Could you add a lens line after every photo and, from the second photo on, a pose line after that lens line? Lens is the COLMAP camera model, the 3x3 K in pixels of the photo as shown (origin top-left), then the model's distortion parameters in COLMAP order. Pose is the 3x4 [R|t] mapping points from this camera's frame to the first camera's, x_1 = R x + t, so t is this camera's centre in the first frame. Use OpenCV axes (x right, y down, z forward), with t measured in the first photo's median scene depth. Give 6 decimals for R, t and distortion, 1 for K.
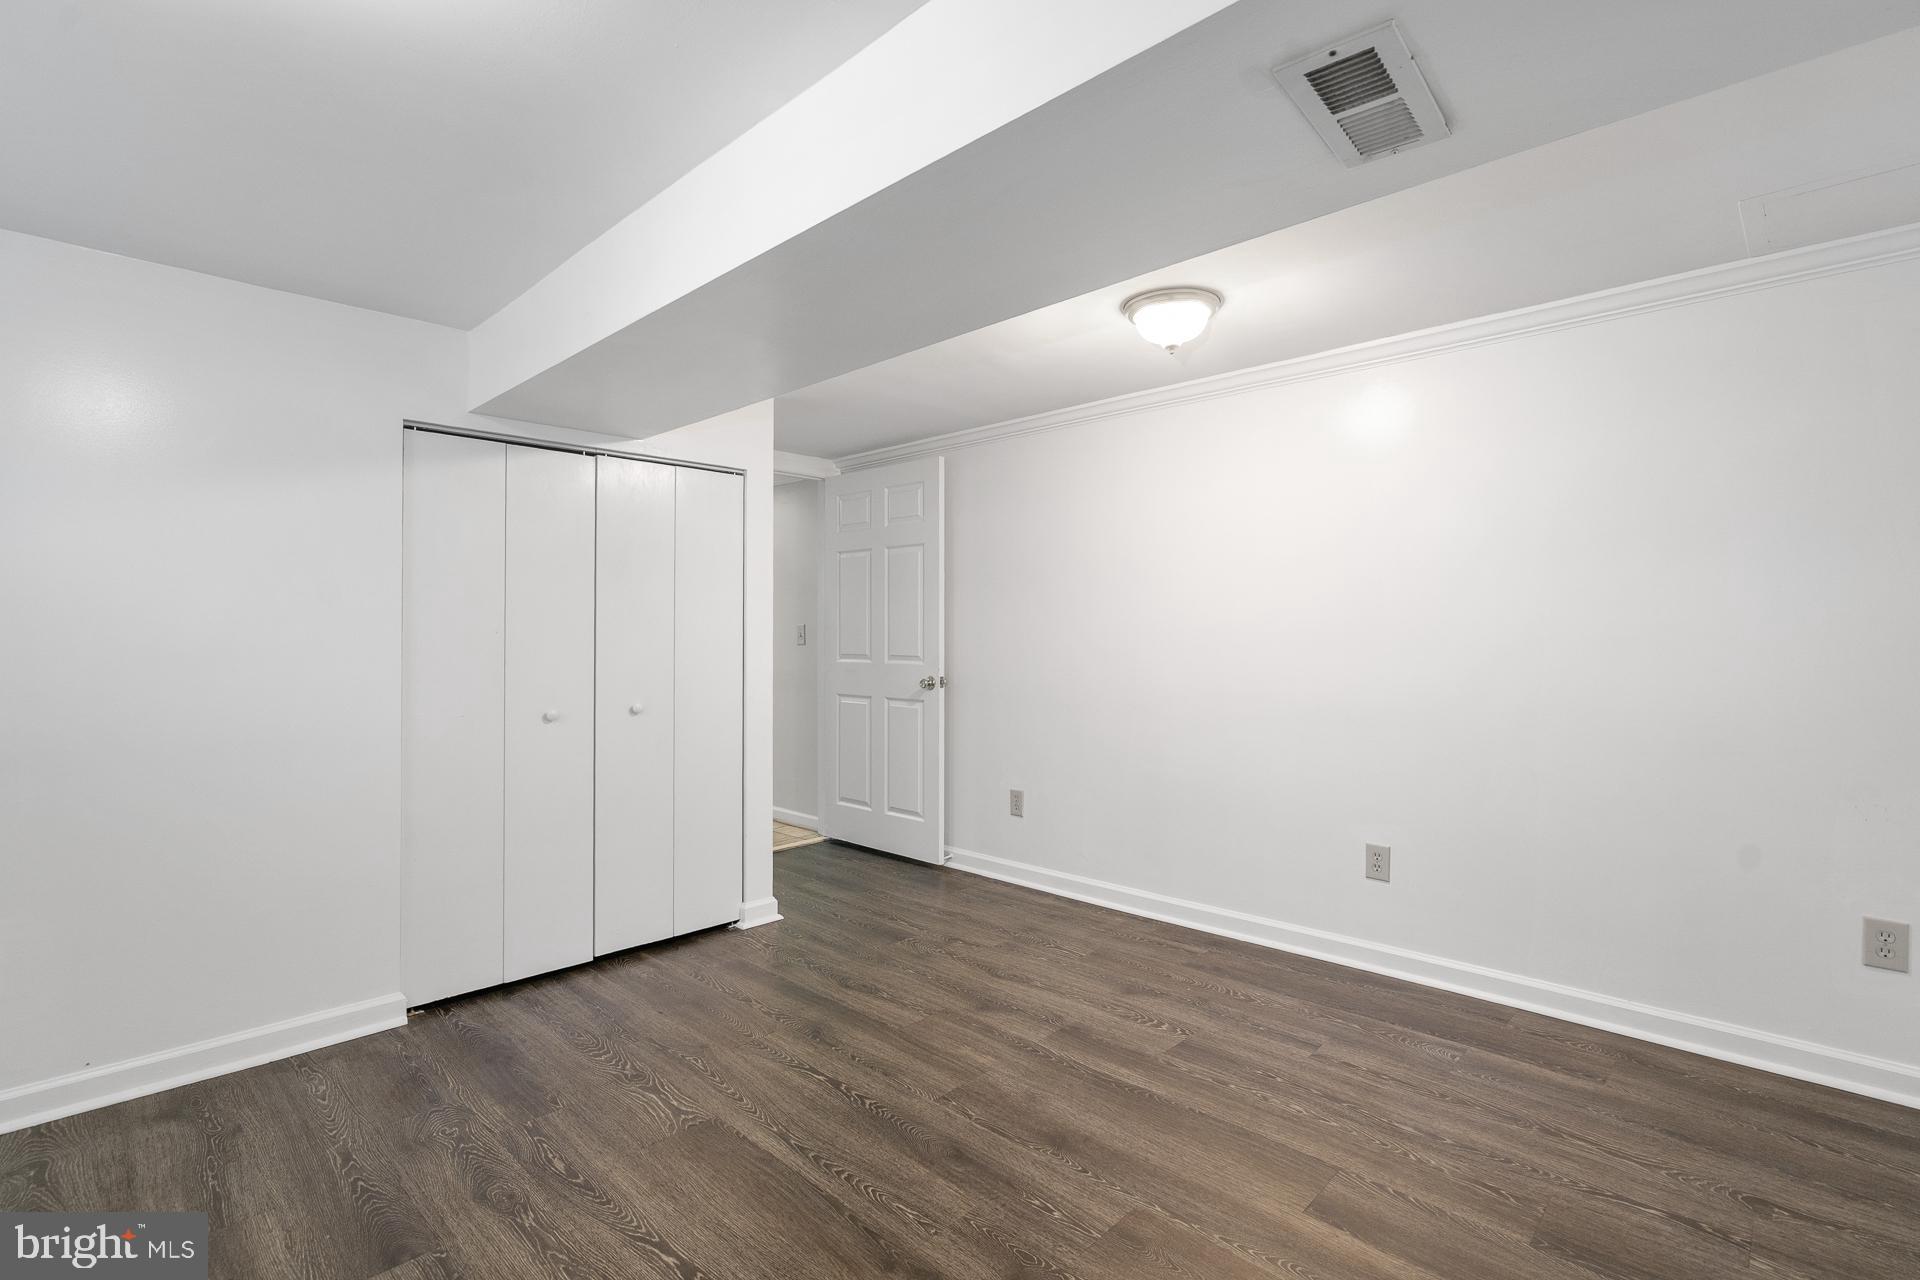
lens RADIAL K [[884.3, 0, 961.7], [0, 884.3, 634.4], [0, 0, 1]] dist [-0.004128, 0.002033]
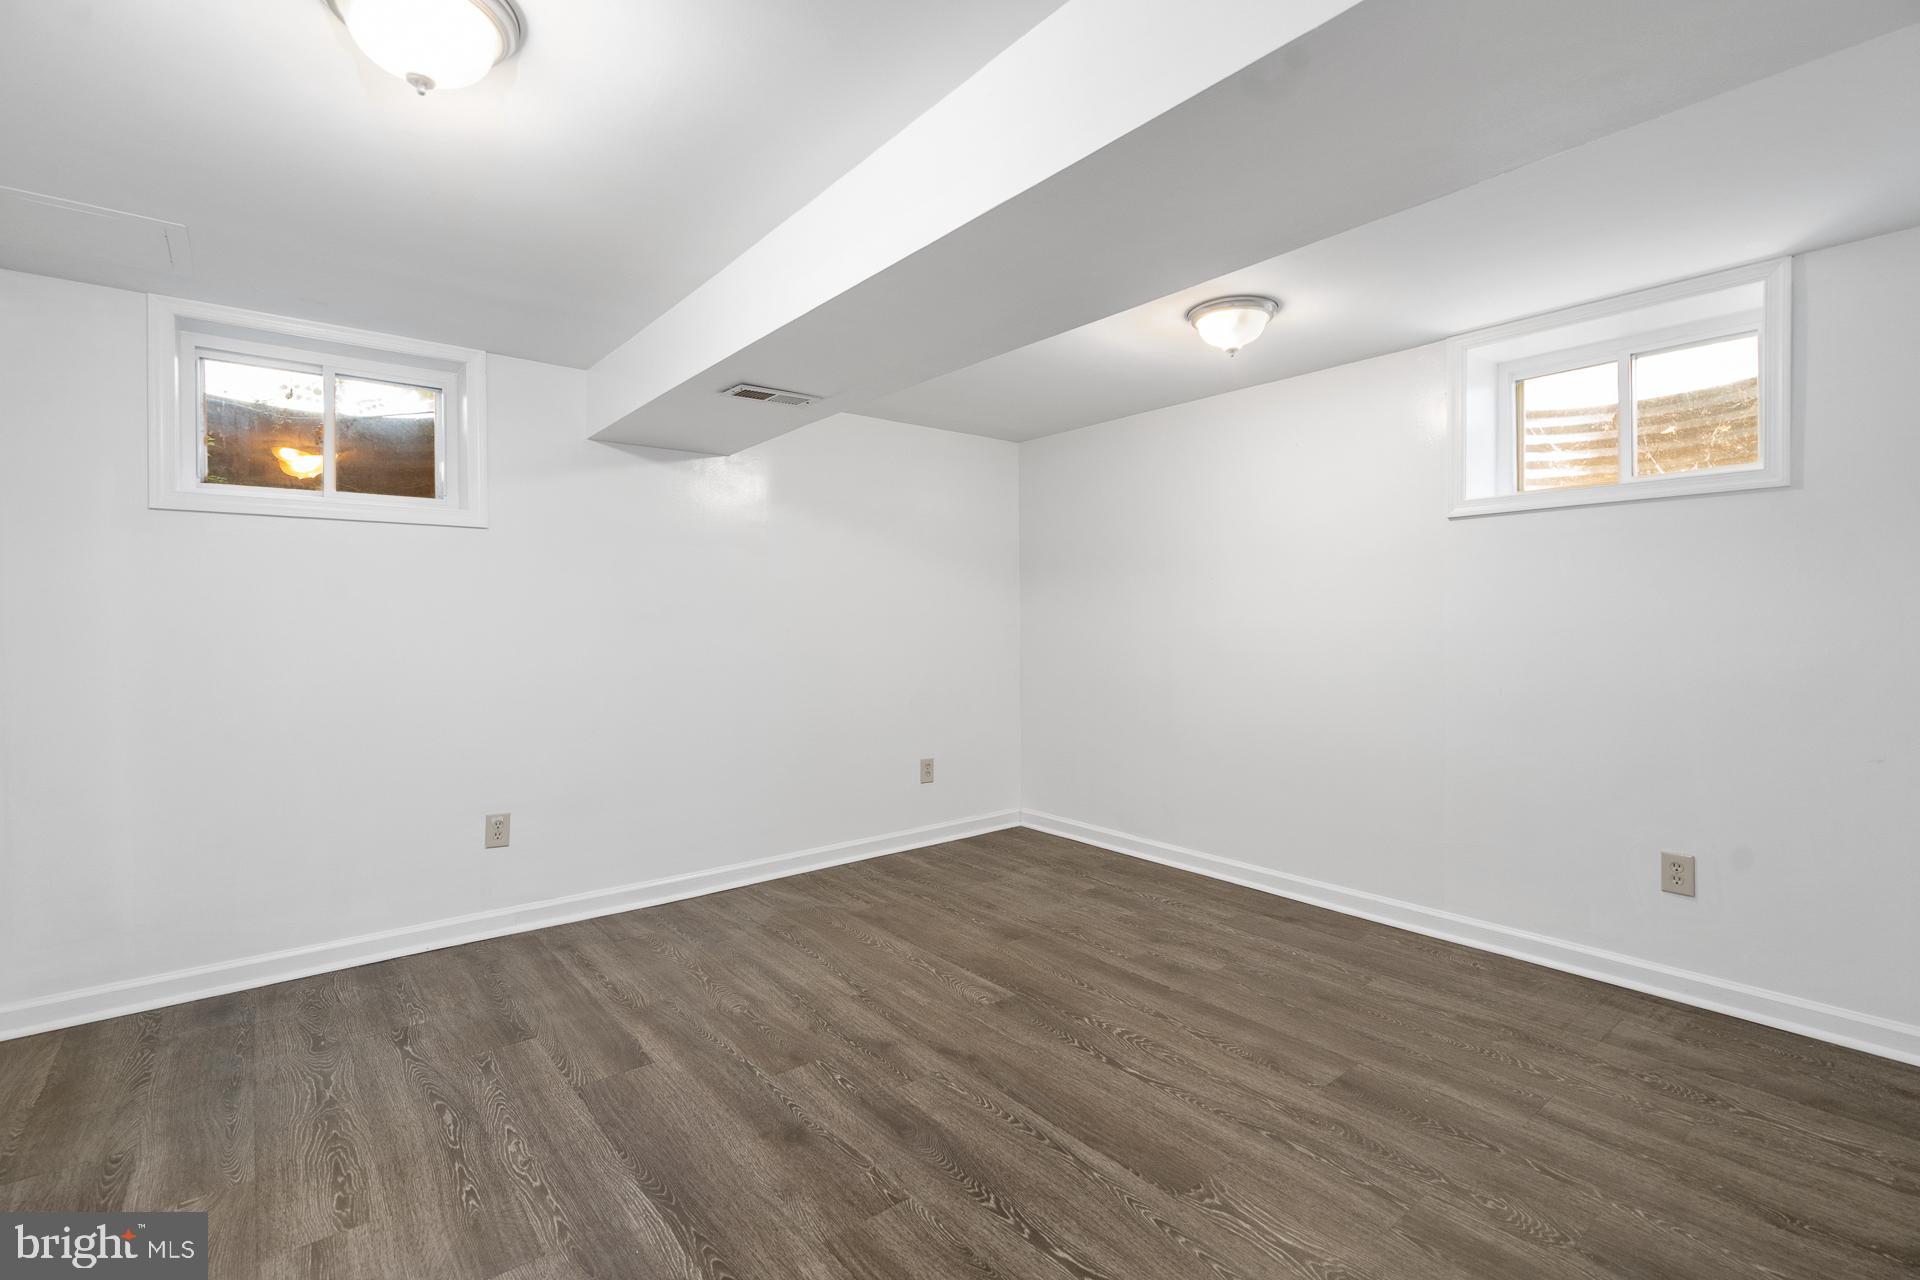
lens RADIAL K [[884.3, 0, 959.0], [0, 884.3, 632.3], [0, 0, 1]] dist [-0.004128, 0.002033]
pose [[-0.992574, 0.008090, 0.121375, -0.192847], [0.009918, 0.999846, 0.014460, 0.006073], [-0.121239, 0.015557, -0.992501, 1.935939]]
